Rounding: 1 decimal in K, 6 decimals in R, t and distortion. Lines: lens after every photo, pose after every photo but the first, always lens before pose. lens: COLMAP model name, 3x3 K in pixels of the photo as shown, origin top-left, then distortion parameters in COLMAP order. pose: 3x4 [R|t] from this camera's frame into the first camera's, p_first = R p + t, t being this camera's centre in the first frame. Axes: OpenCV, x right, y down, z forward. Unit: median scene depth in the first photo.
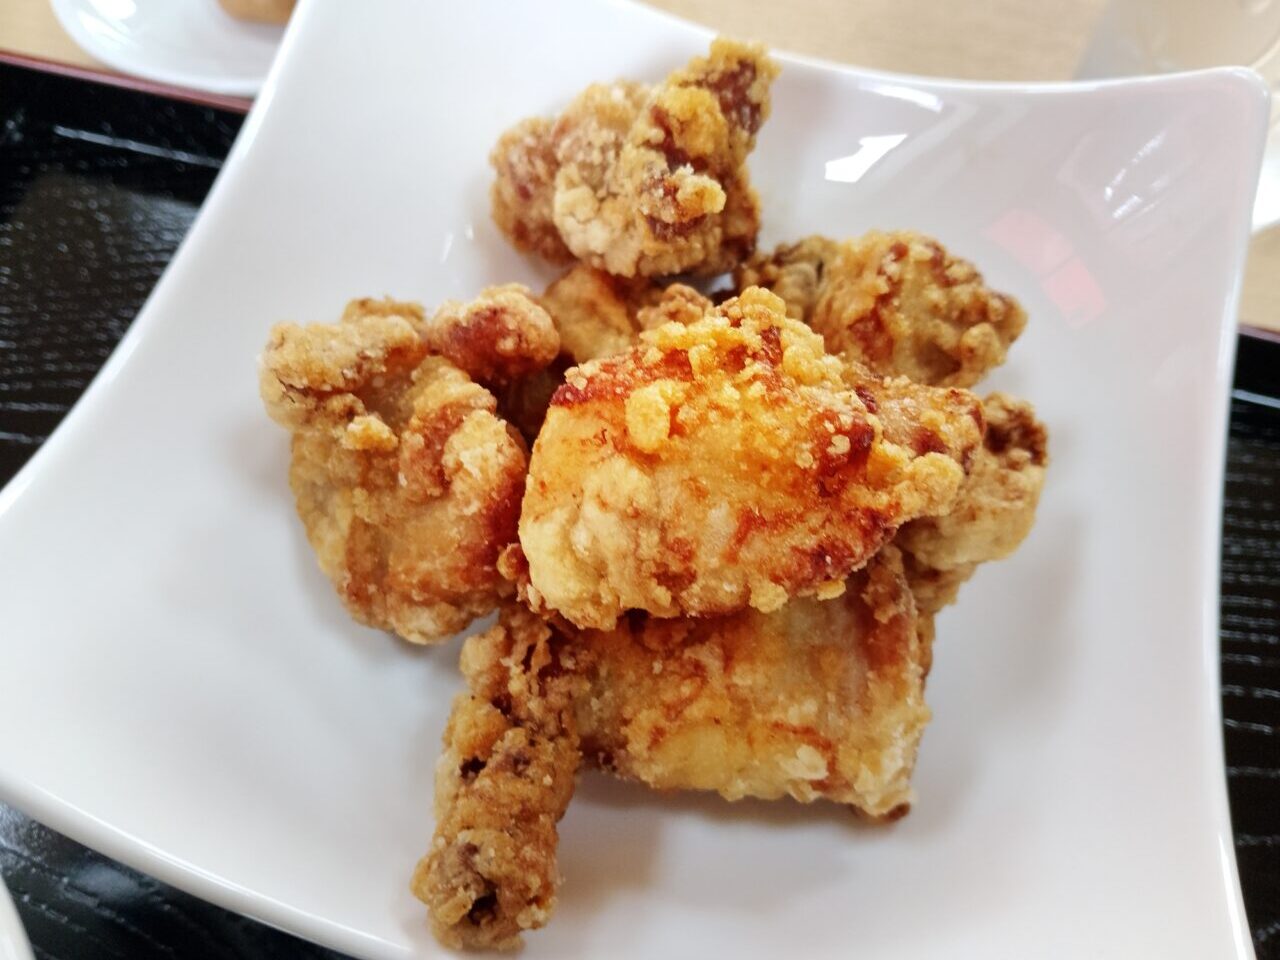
lens RADIAL K [[1045.0, 0, 649.5], [0, 1045.0, 482.5], [0, 0, 1]] dist [0.172291, -0.678040]
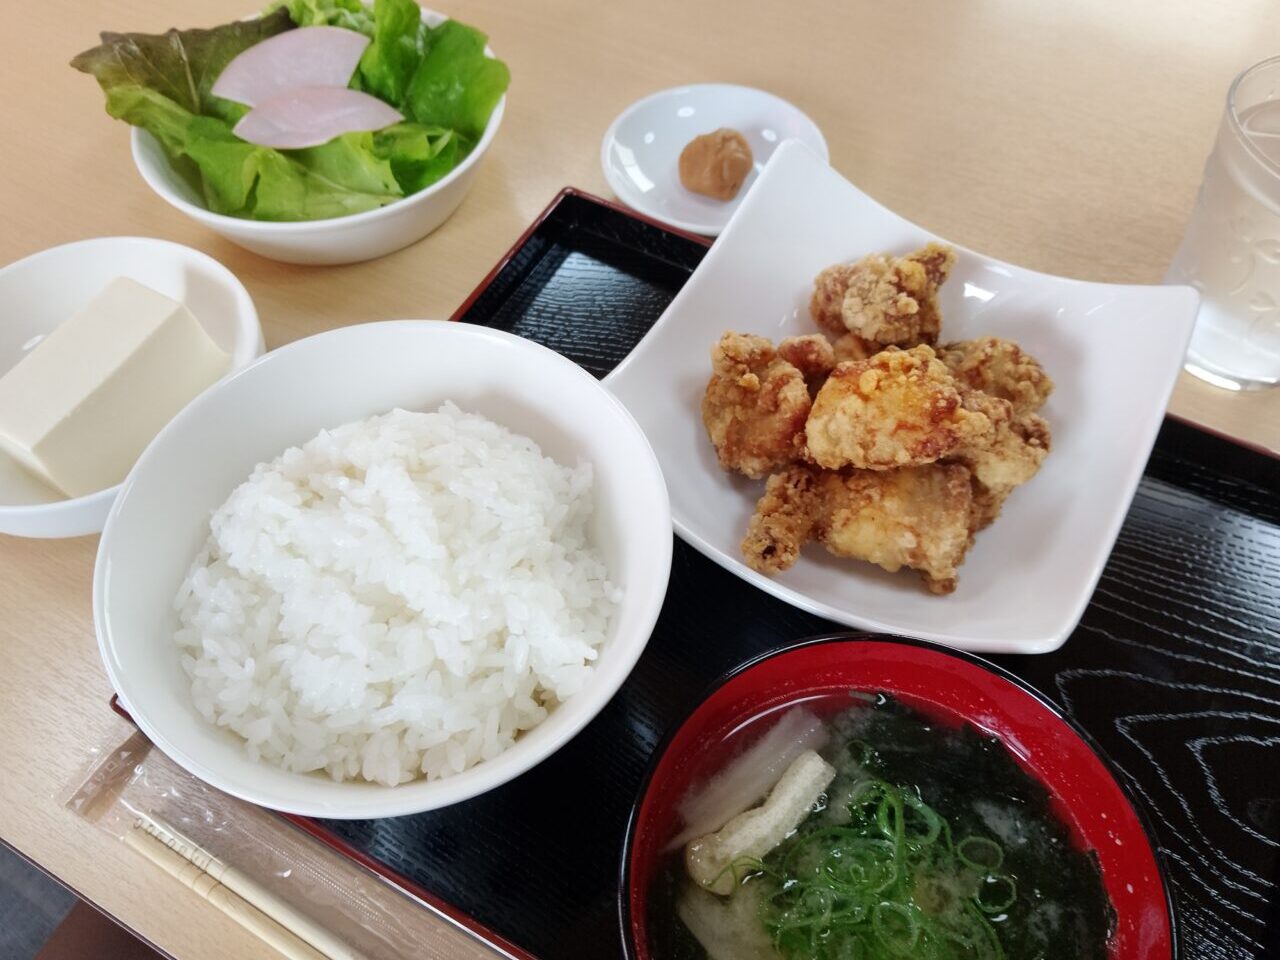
lens RADIAL K [[1045.0, 0, 649.5], [0, 1045.0, 482.5], [0, 0, 1]] dist [0.172291, -0.678040]
pose [[0.960419, 0.182766, -0.210220, 0.059258], [-0.206916, 0.973326, -0.099109, 0.455538], [0.186499, 0.138684, 0.972618, -1.320564]]
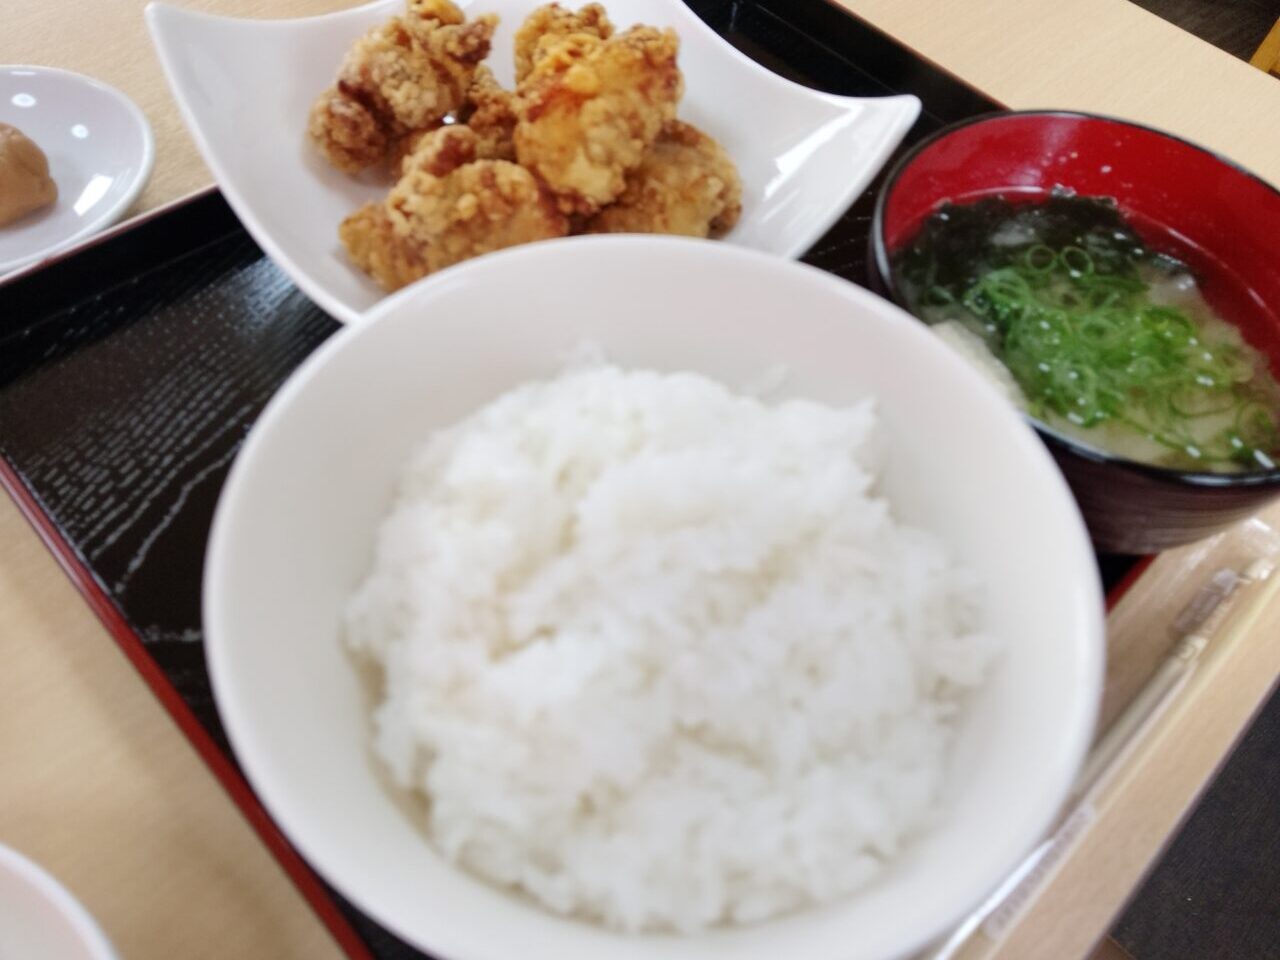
lens RADIAL K [[1045.0, 0, 649.5], [0, 1045.0, 482.5], [0, 0, 1]] dist [0.172291, -0.678040]
pose [[0.538079, -0.695541, 0.476124, -1.315190], [0.708944, 0.678992, 0.190704, 0.157327], [-0.455927, 0.234931, 0.858451, -0.651943]]
